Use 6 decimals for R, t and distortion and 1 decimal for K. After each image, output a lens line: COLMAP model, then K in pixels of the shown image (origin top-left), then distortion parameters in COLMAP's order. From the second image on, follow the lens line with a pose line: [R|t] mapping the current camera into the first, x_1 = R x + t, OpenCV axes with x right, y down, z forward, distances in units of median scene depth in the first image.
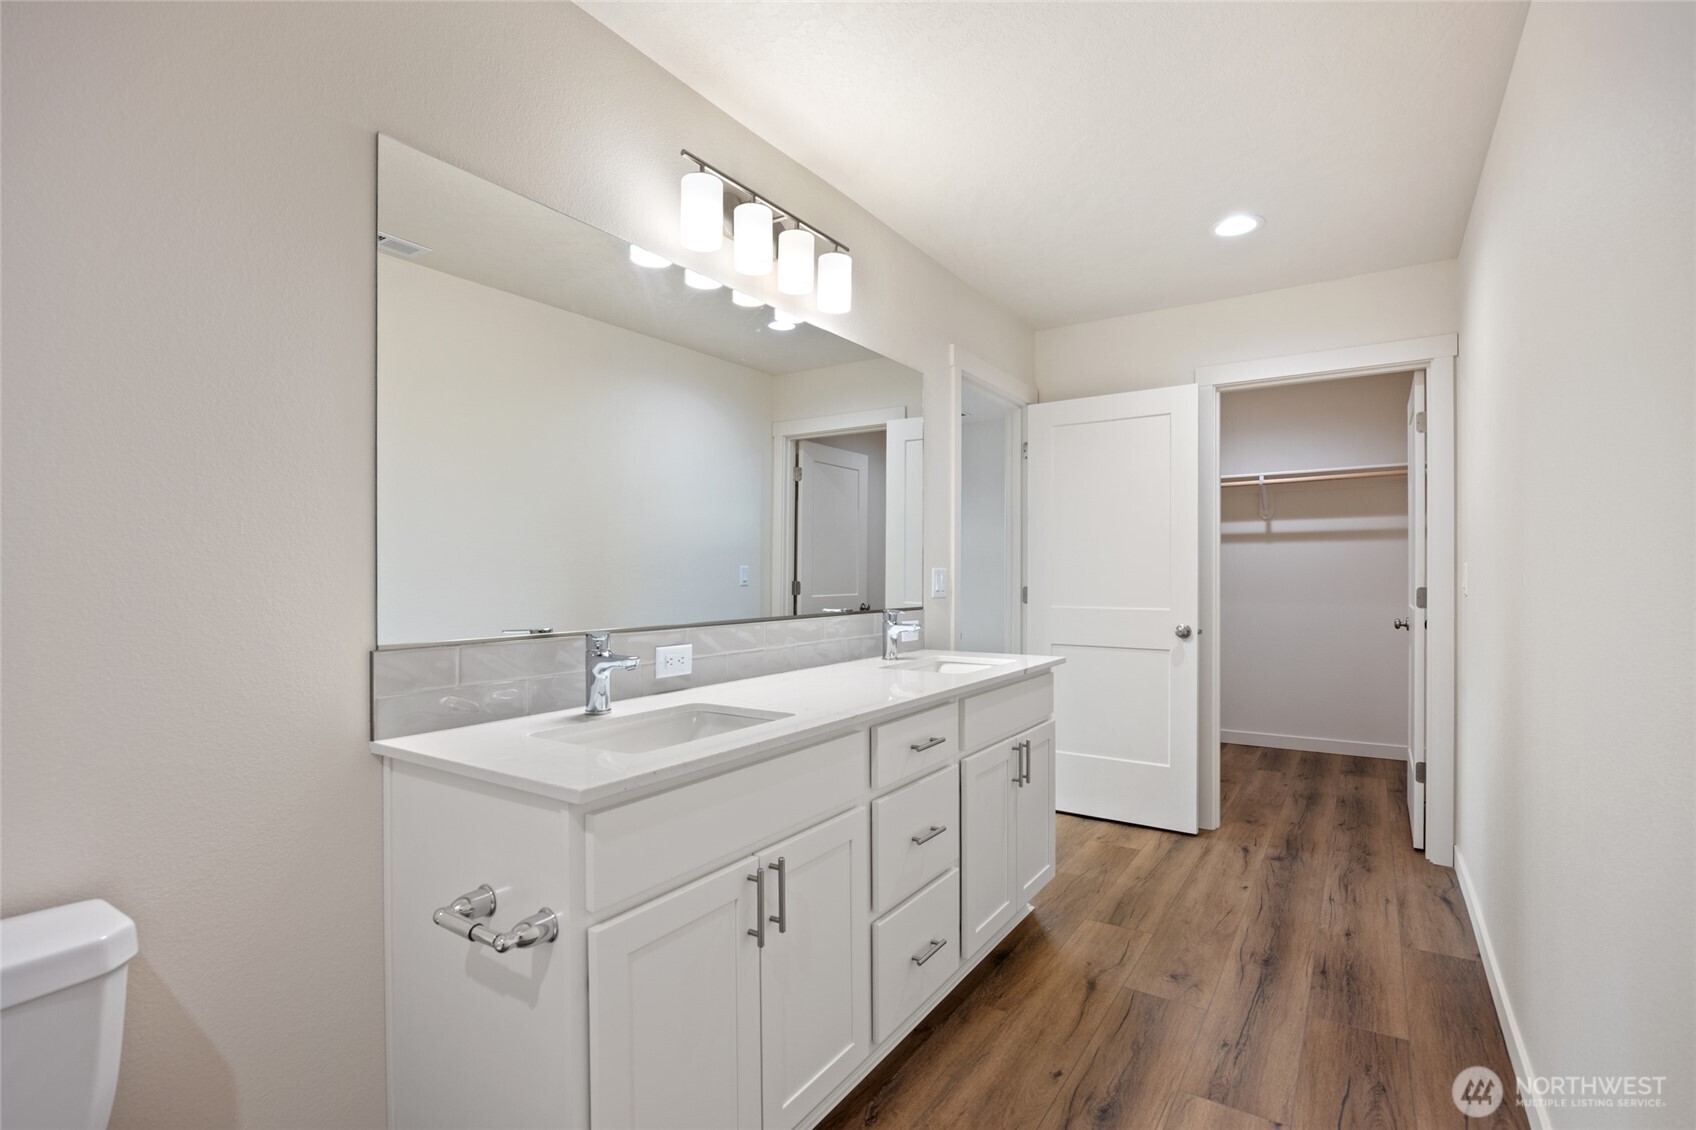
lens RADIAL K [[788.8, 0, 842.4], [0, 788.8, 568.7], [0, 0, 1]] dist [0.000383, 0.000053]
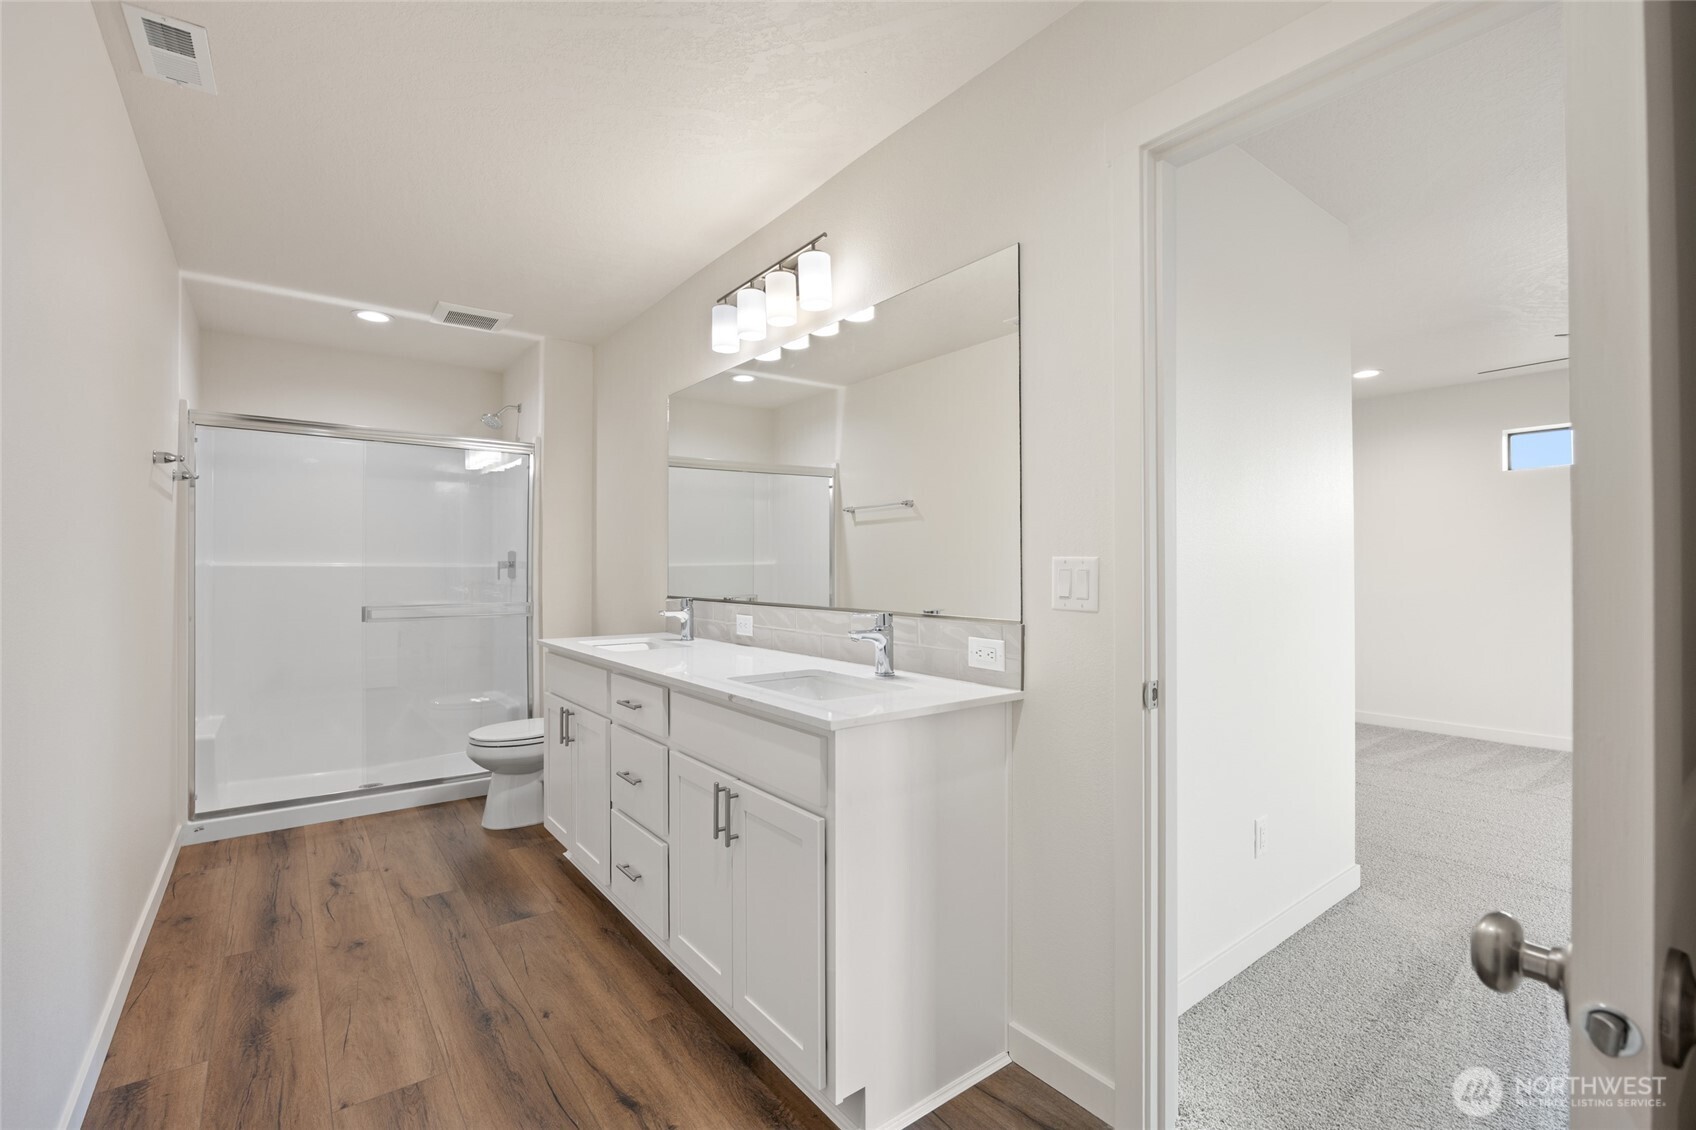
lens RADIAL K [[749.2, 0, 851.2], [0, 749.2, 567.3], [0, 0, 1]] dist [-0.002441, -0.000071]
pose [[-0.319436, 0.002142, -0.947605, 1.053482], [0.007952, 0.999968, -0.000421, 0.009004], [0.947574, -0.007670, -0.319443, 1.622282]]
